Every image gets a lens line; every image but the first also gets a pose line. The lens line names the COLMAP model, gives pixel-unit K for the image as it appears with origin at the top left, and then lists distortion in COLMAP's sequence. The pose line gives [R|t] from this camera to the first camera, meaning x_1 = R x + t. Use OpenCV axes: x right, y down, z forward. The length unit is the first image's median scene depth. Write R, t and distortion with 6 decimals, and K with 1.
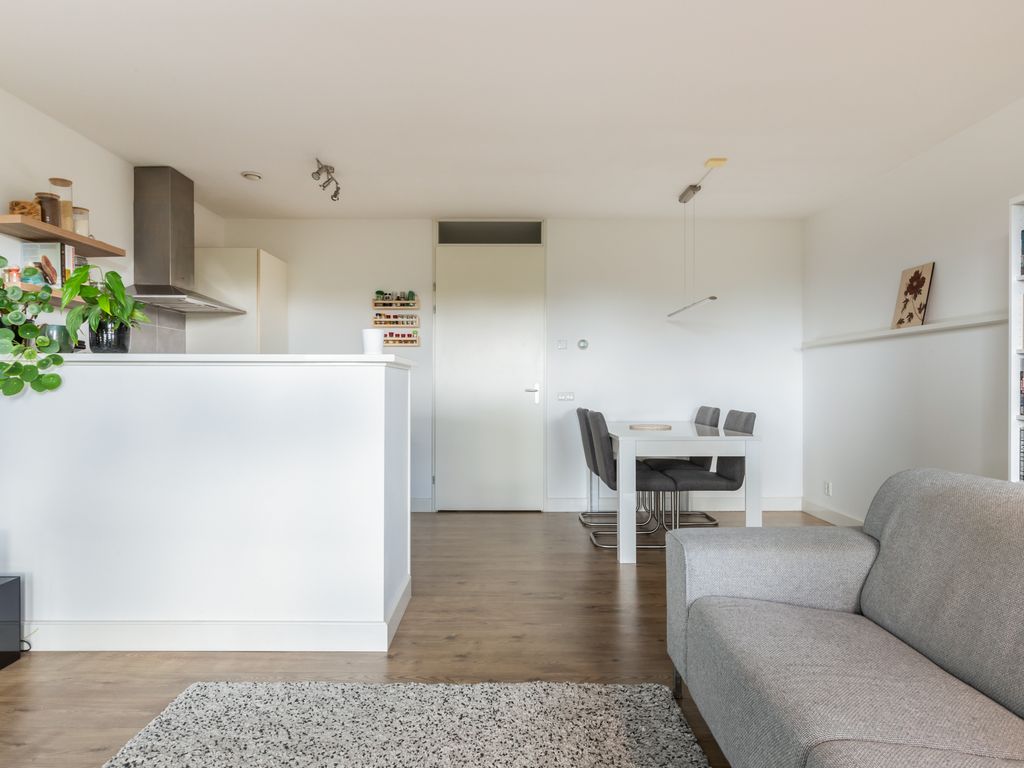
lens RADIAL K [[608.5, 0, 476.9], [0, 608.5, 386.7], [0, 0, 1]] dist [0.001742, -0.003386]
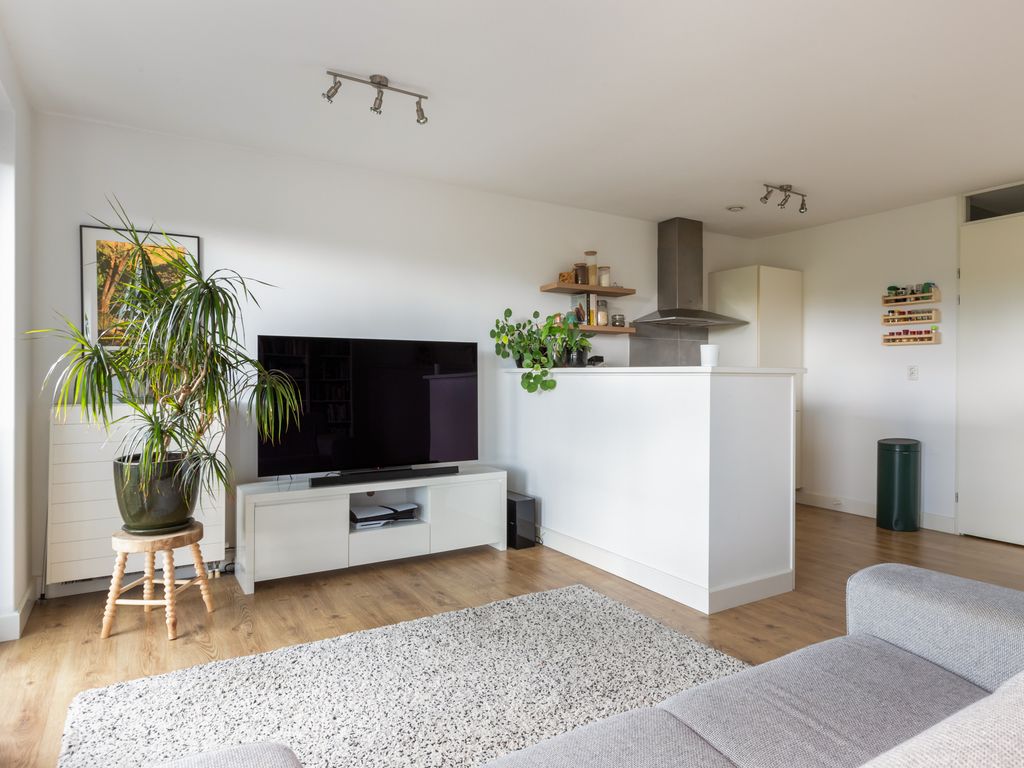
lens RADIAL K [[675.2, 0, 601.6], [0, 675.2, 381.5], [0, 0, 1]] dist [-0.000040, -0.002088]
pose [[0.550897, 0.010515, -0.834507, 0.567983], [-0.005660, 0.999945, 0.008863, -0.021728], [0.834554, -0.000159, 0.550926, 0.065990]]
